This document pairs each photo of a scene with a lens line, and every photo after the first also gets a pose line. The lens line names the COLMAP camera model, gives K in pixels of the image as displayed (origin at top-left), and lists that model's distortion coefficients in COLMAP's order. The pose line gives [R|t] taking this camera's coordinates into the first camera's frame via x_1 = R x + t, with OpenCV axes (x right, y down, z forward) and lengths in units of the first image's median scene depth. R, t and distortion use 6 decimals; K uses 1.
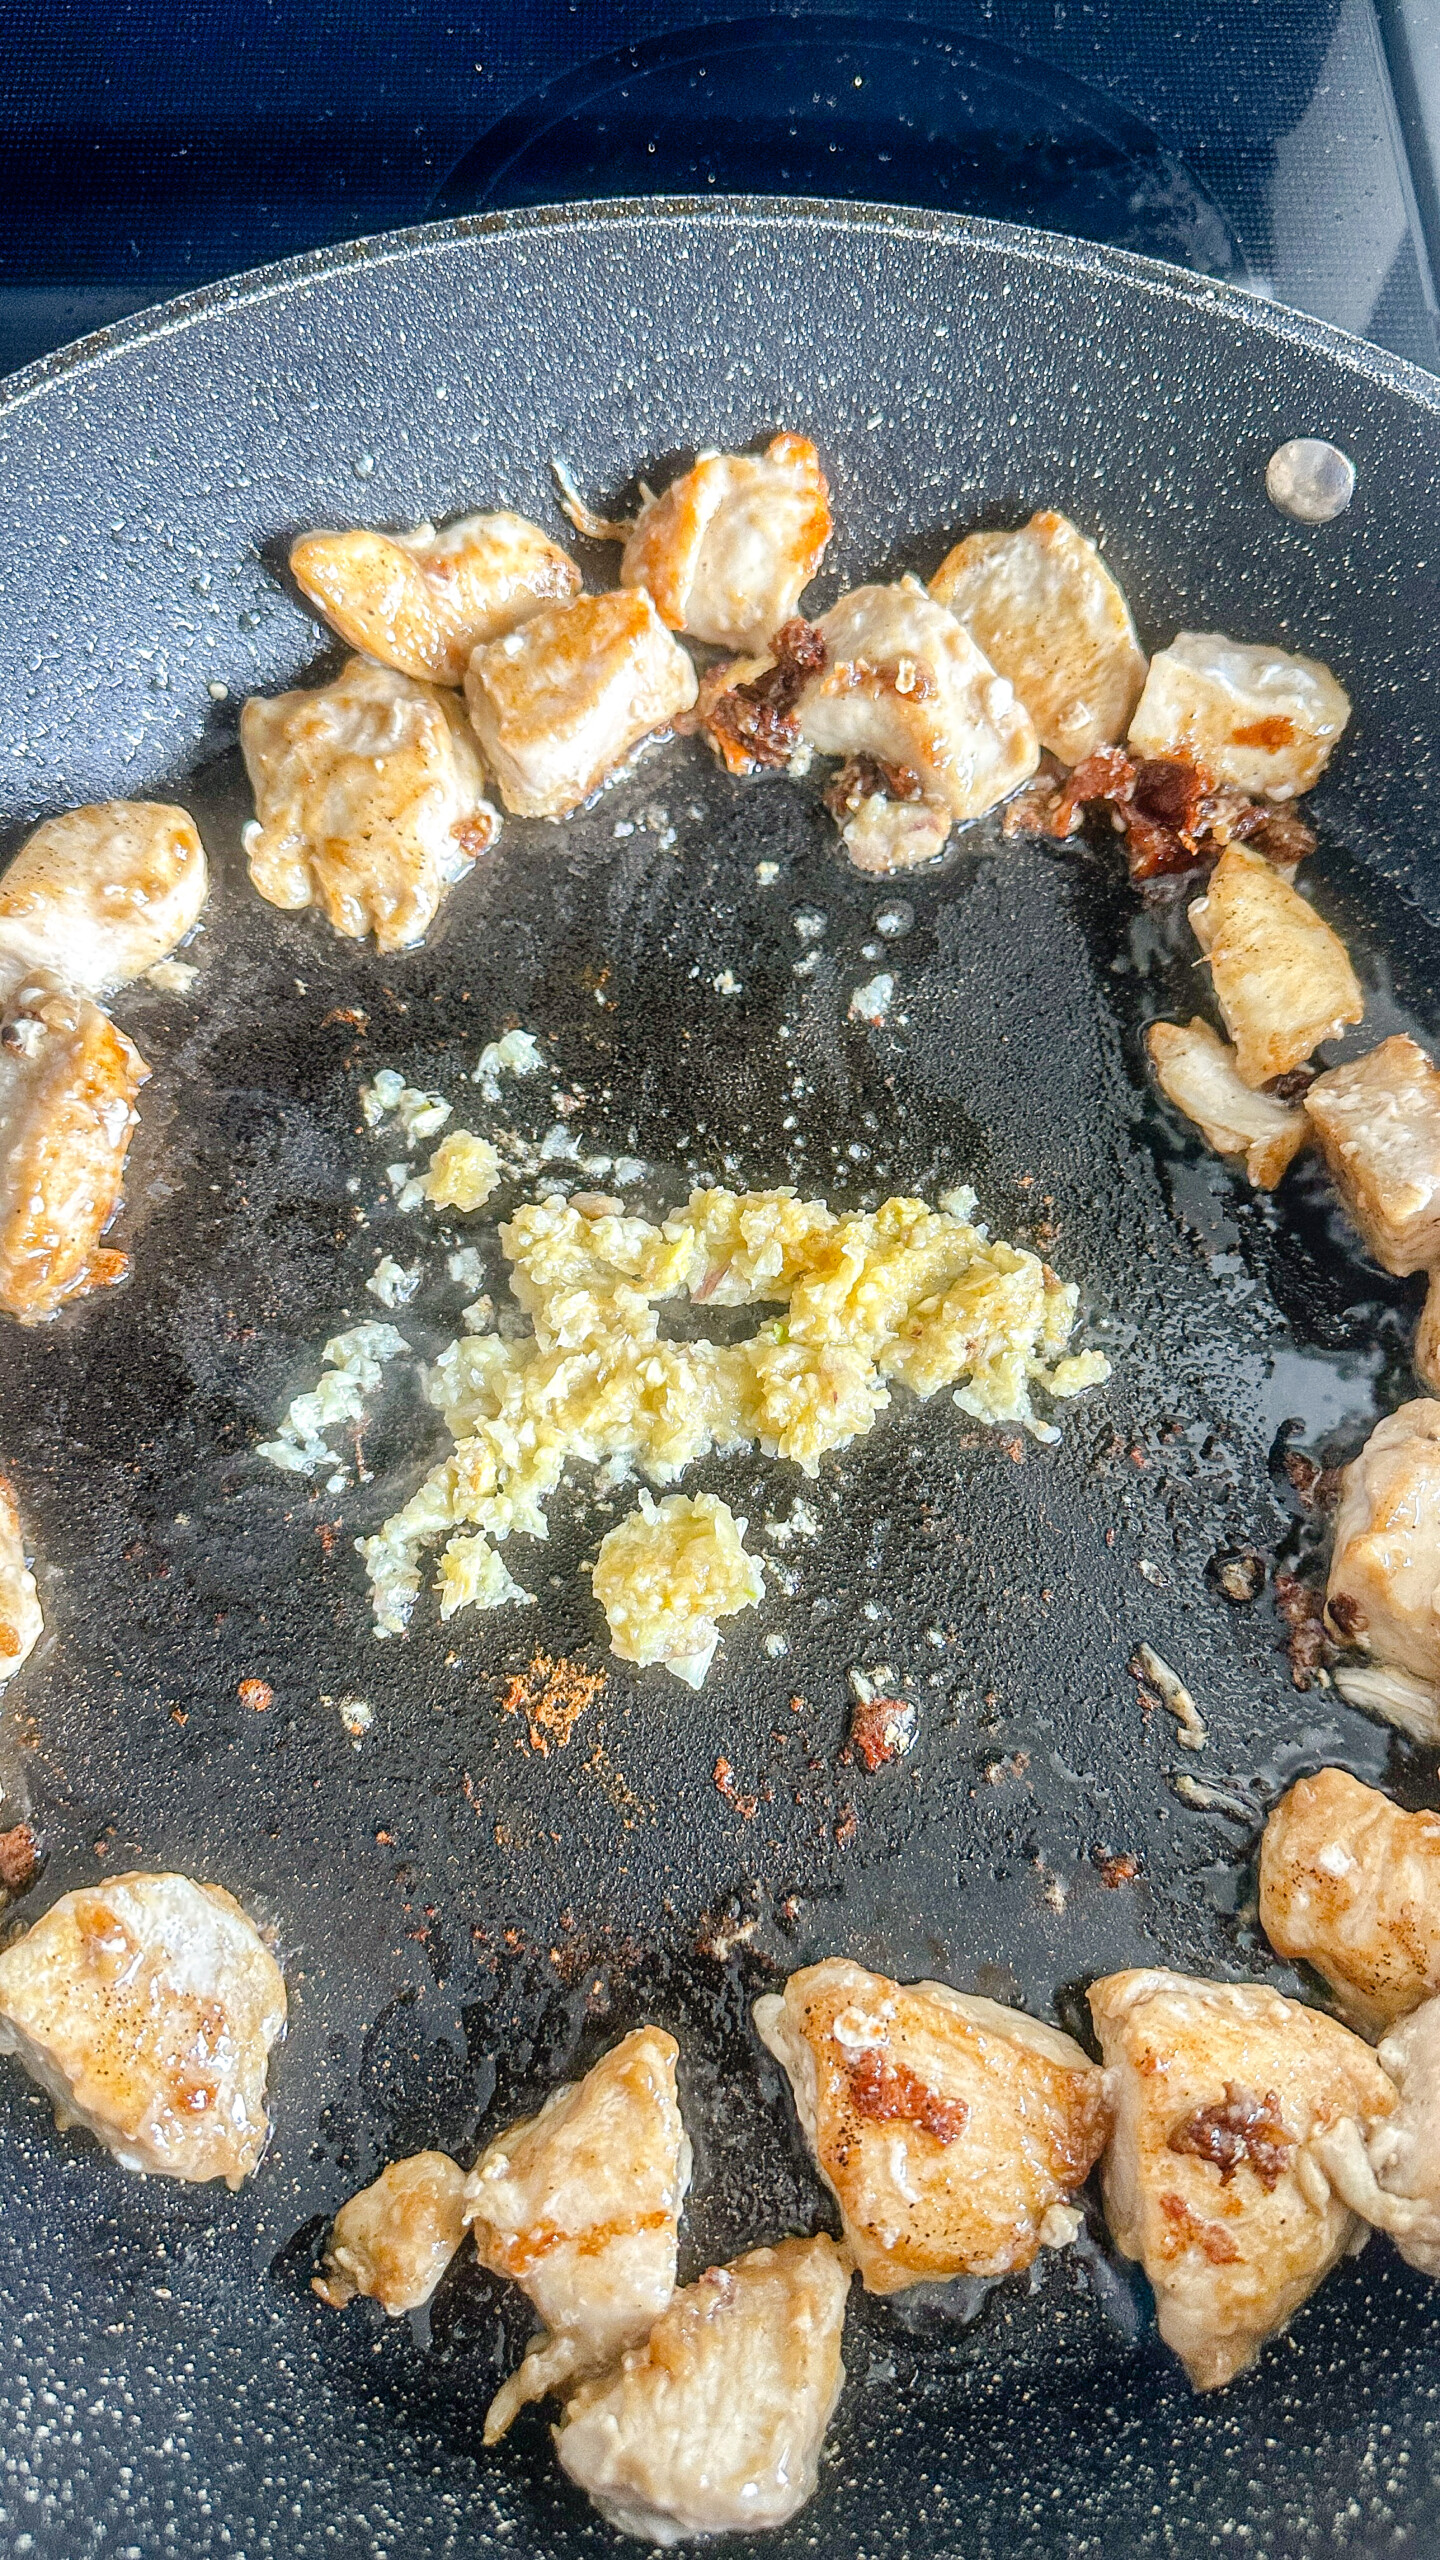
lens RADIAL K [[2009.6, 0, 723.0], [0, 2009.6, 1255.4], [0, 0, 1]] dist [-0.018129, 0.006564]
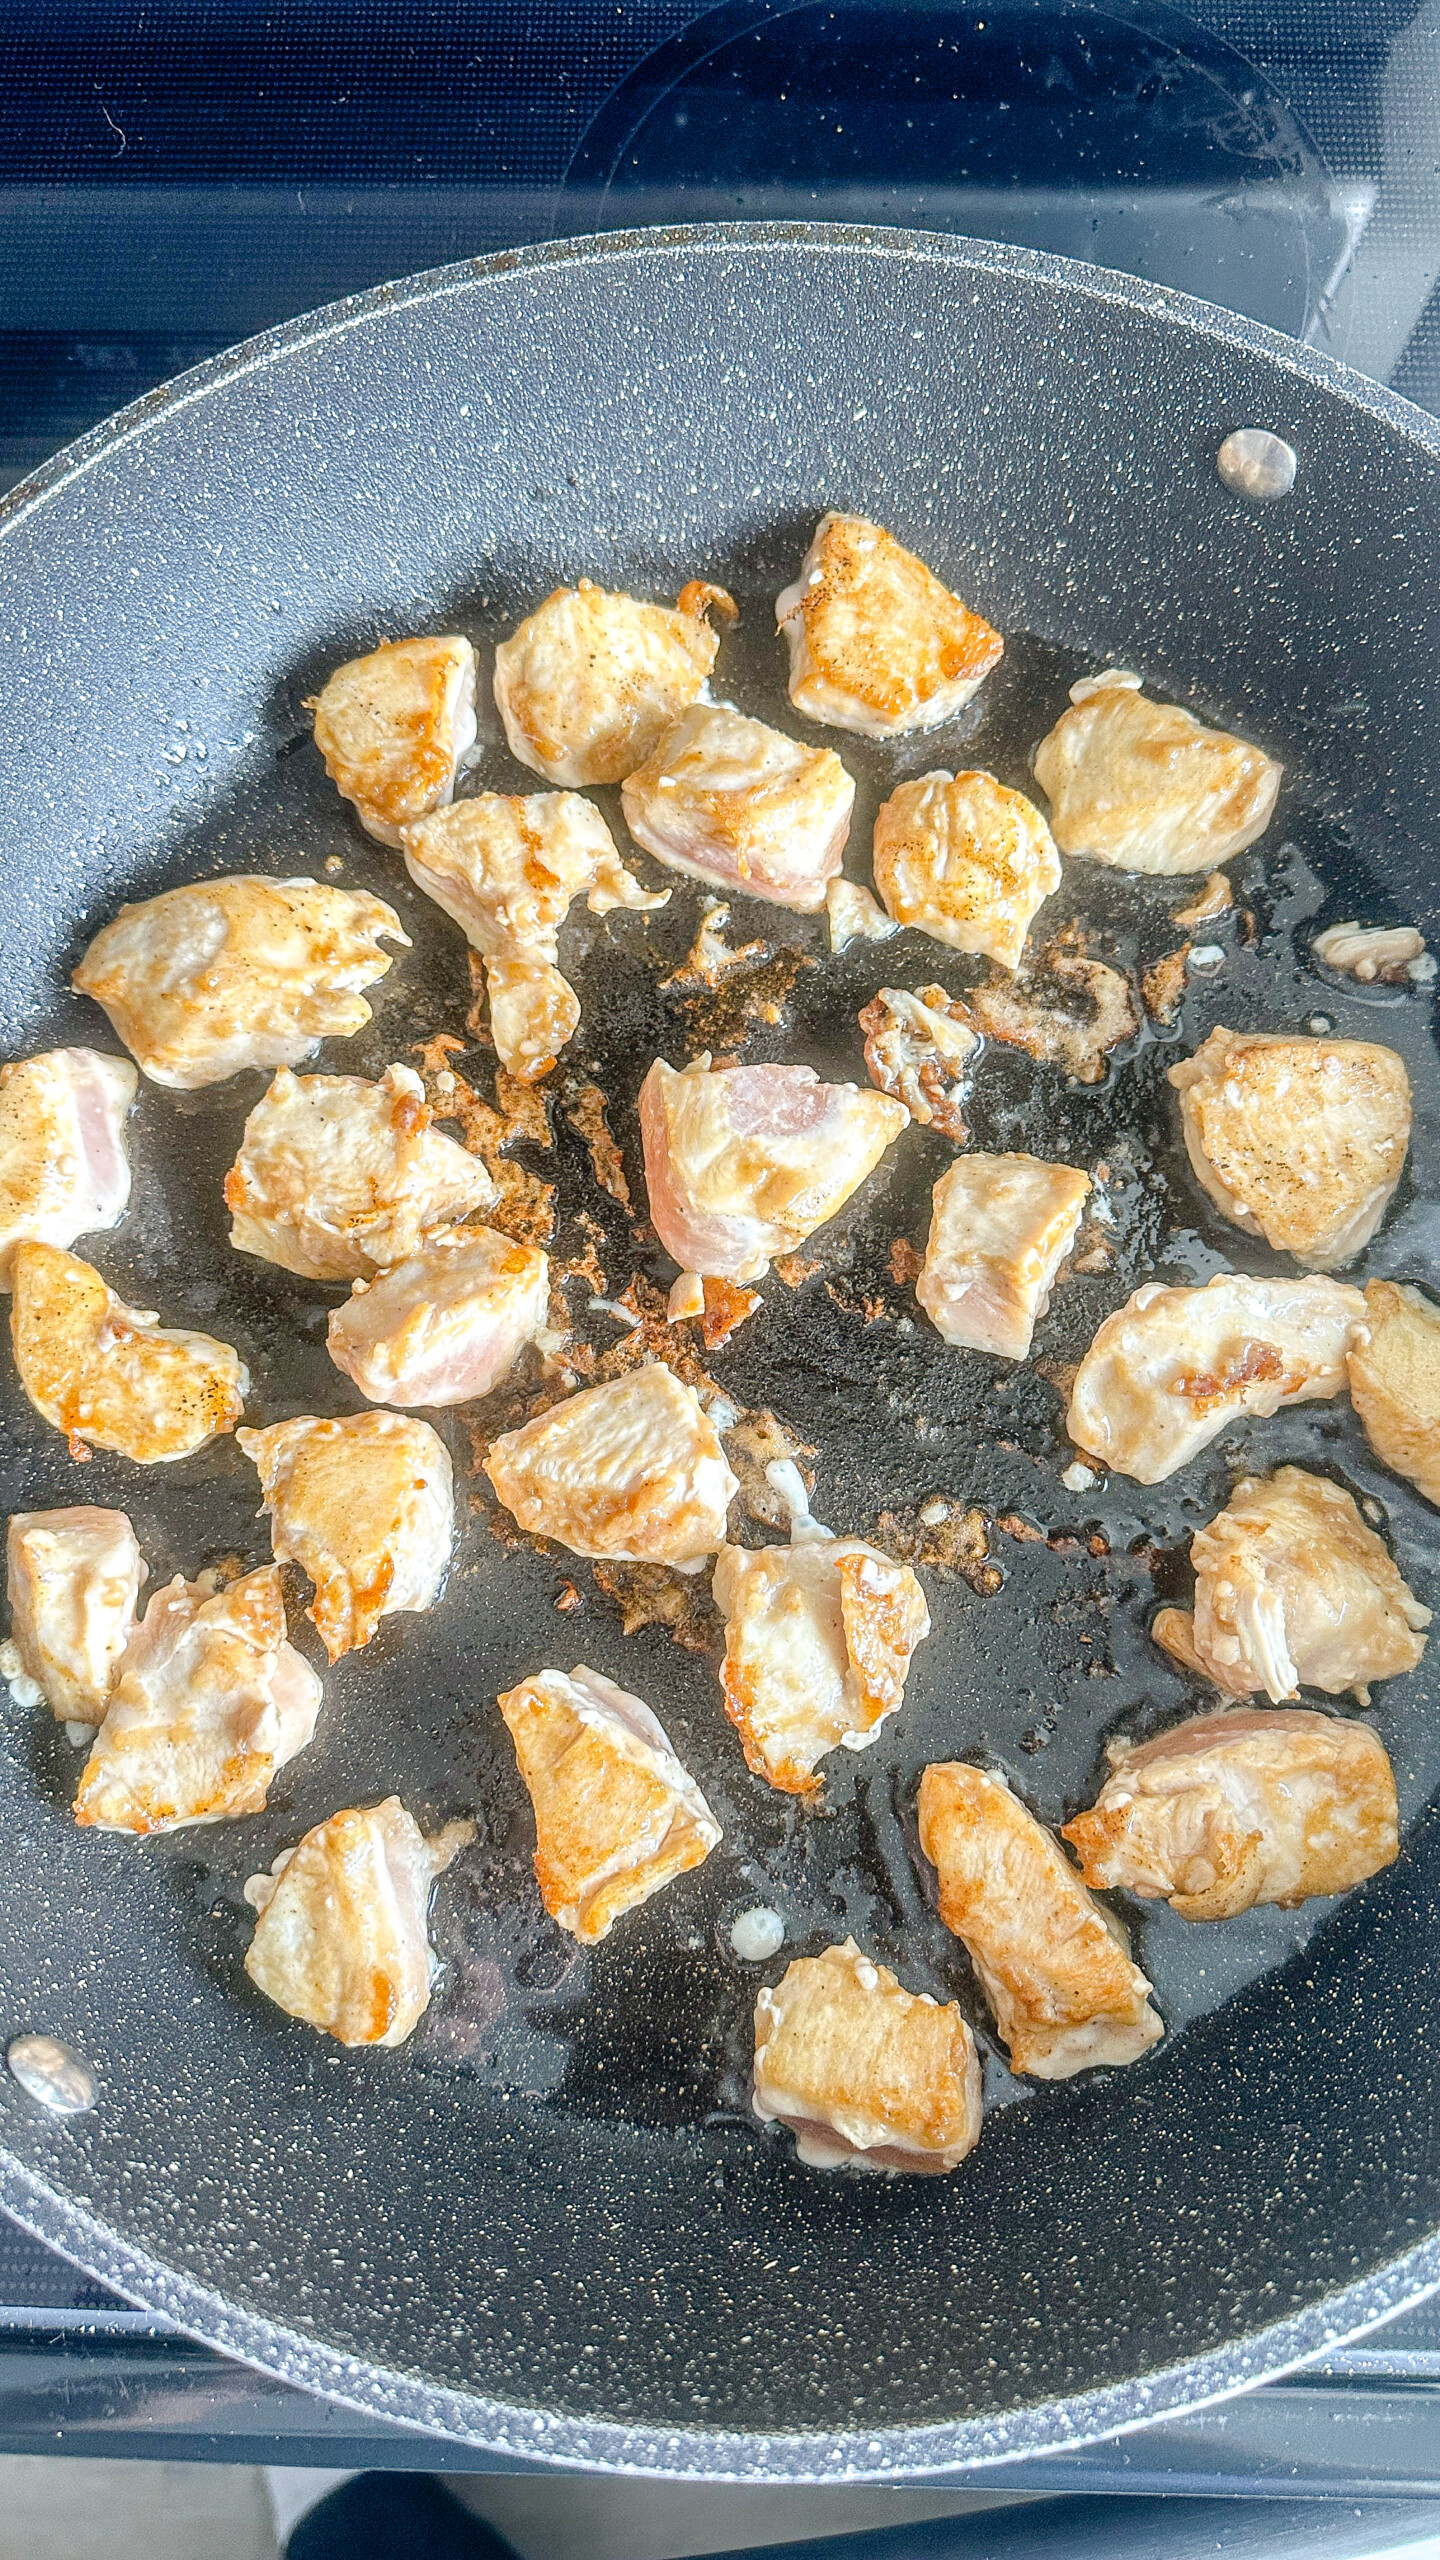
lens RADIAL K [[2009.6, 0, 711.9], [0, 2009.6, 1273.4], [0, 0, 1]] dist [-0.018129, 0.006564]
pose [[0.999135, -0.036460, -0.019985, -0.000151], [0.038476, 0.992956, 0.112066, -0.082660], [0.015758, -0.112738, 0.993500, -0.151863]]
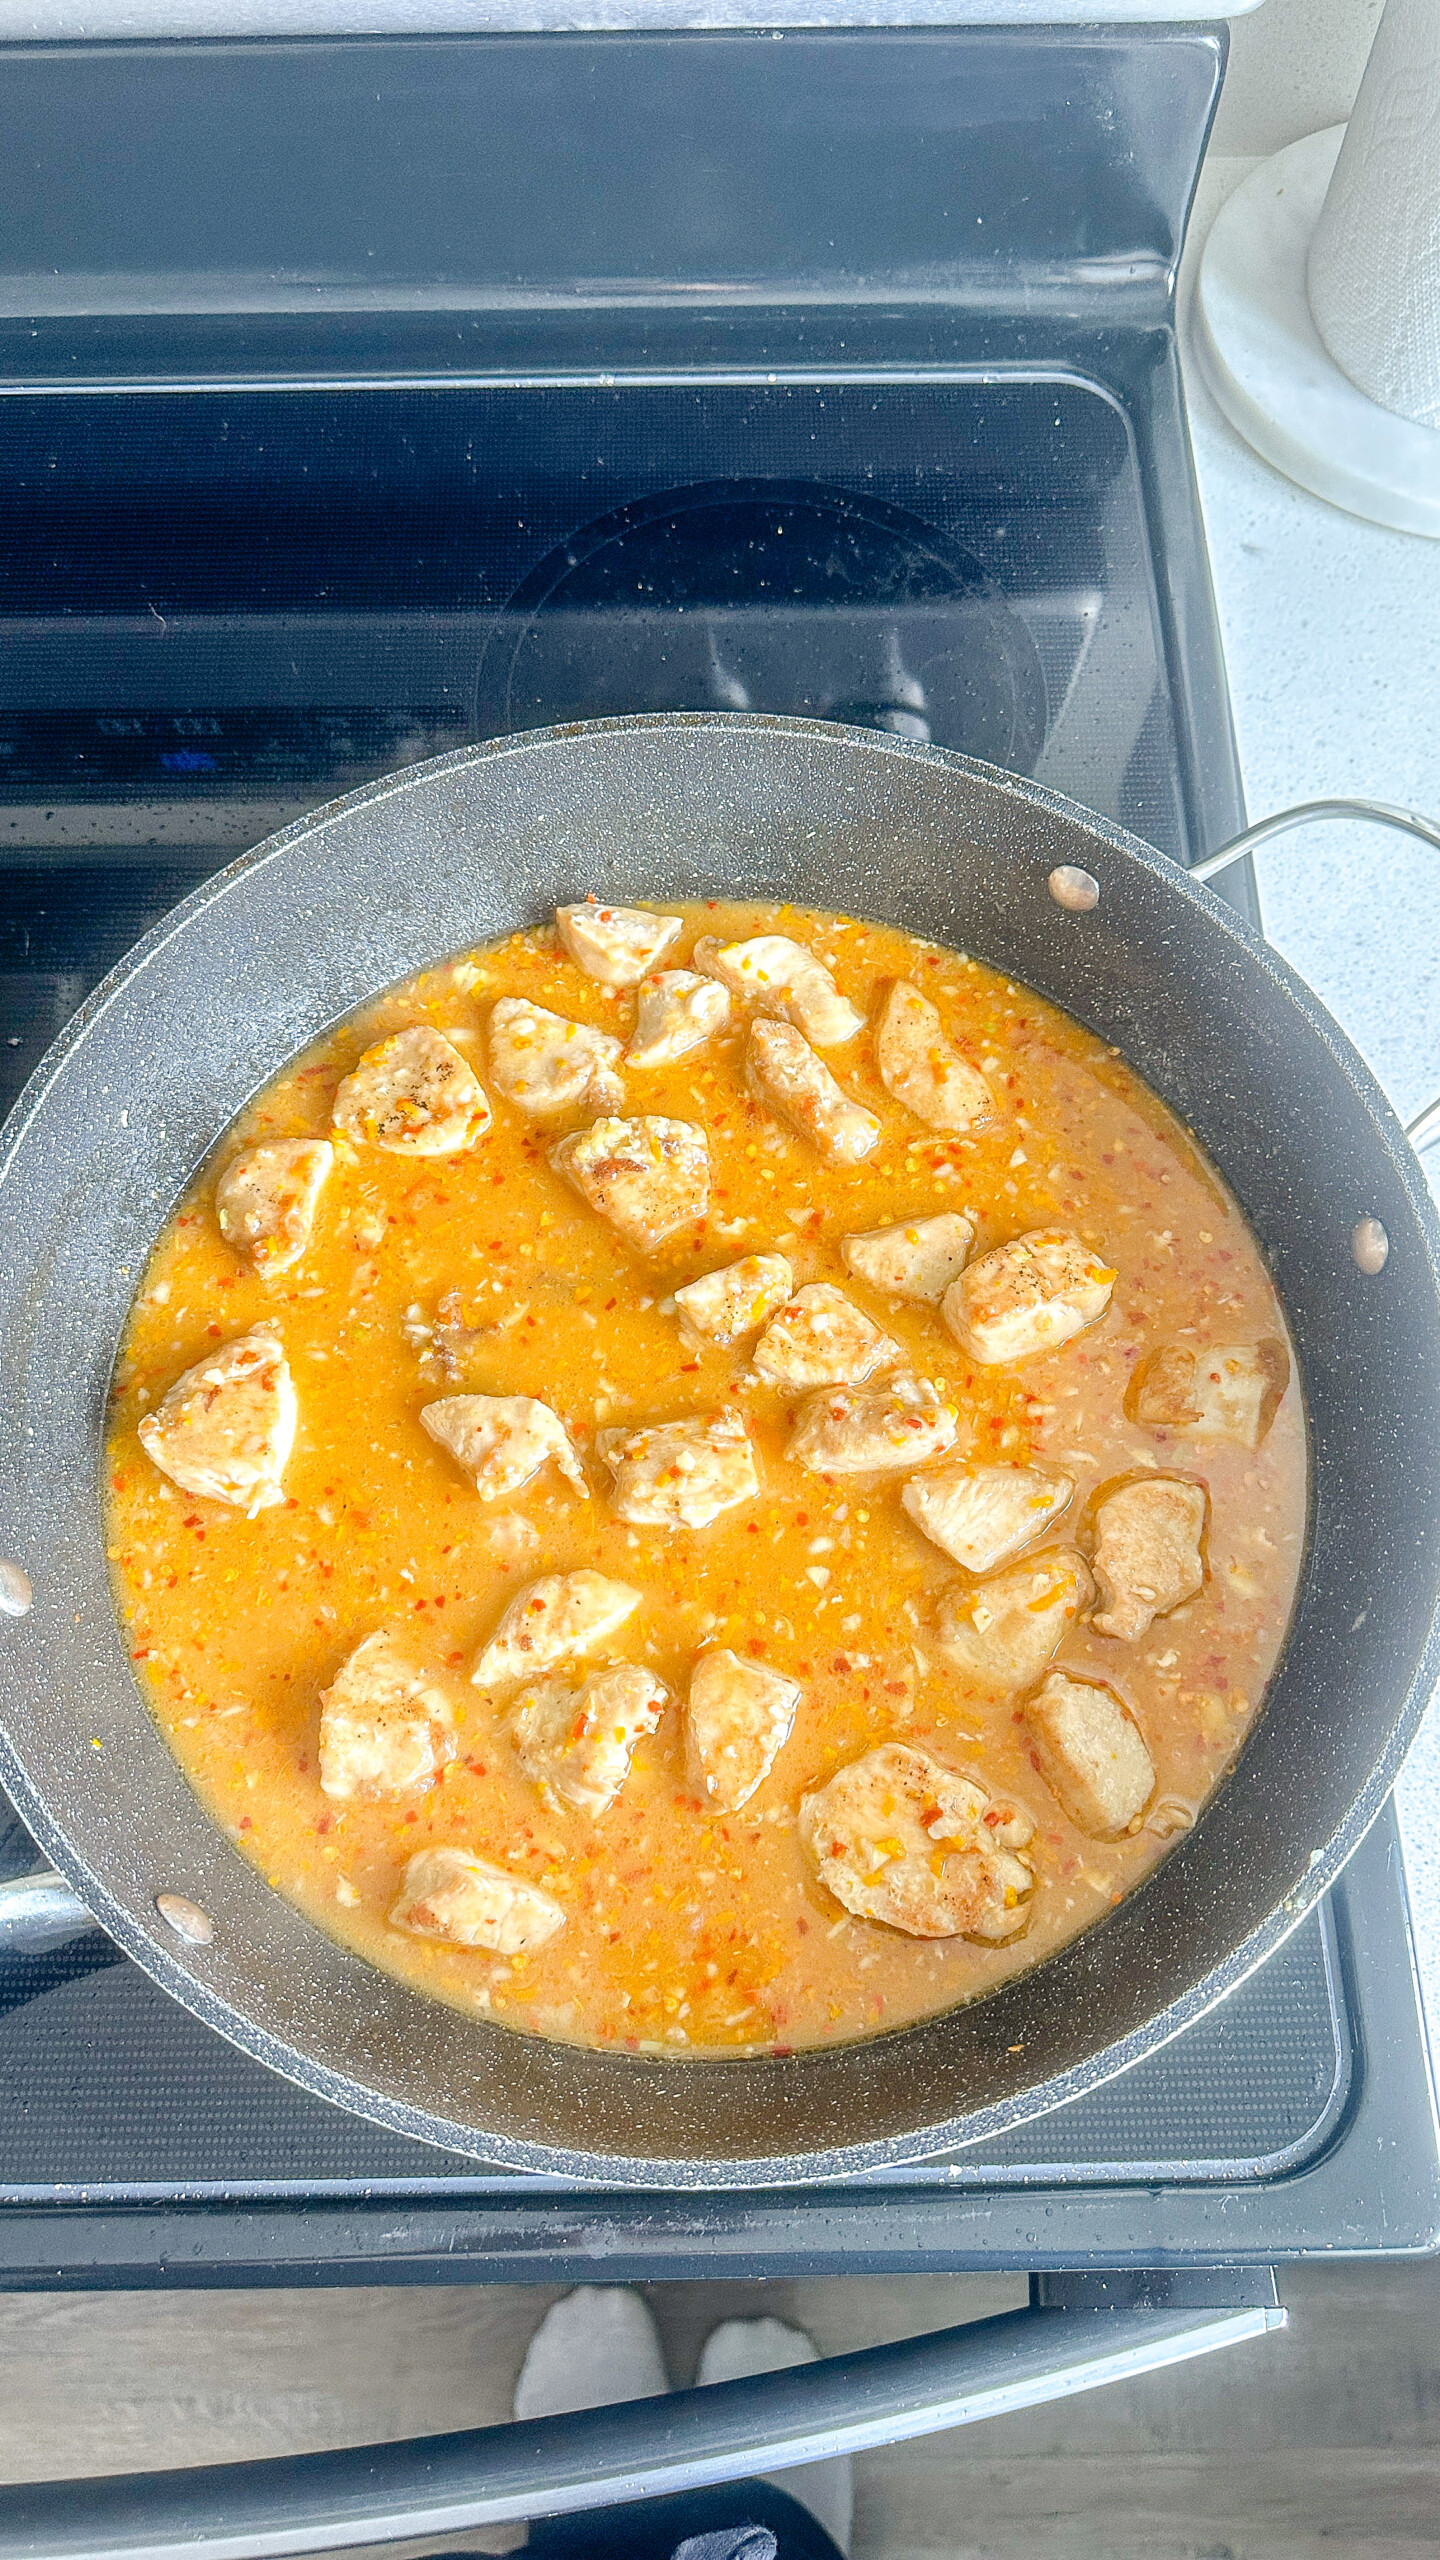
lens RADIAL K [[2009.6, 0, 714.7], [0, 2009.6, 1242.0], [0, 0, 1]] dist [-0.018129, 0.006564]
pose [[0.999515, 0.022772, -0.021257, 0.044350], [-0.022931, 0.999710, -0.007288, -0.084927], [0.021084, 0.007772, 0.999747, -0.642373]]
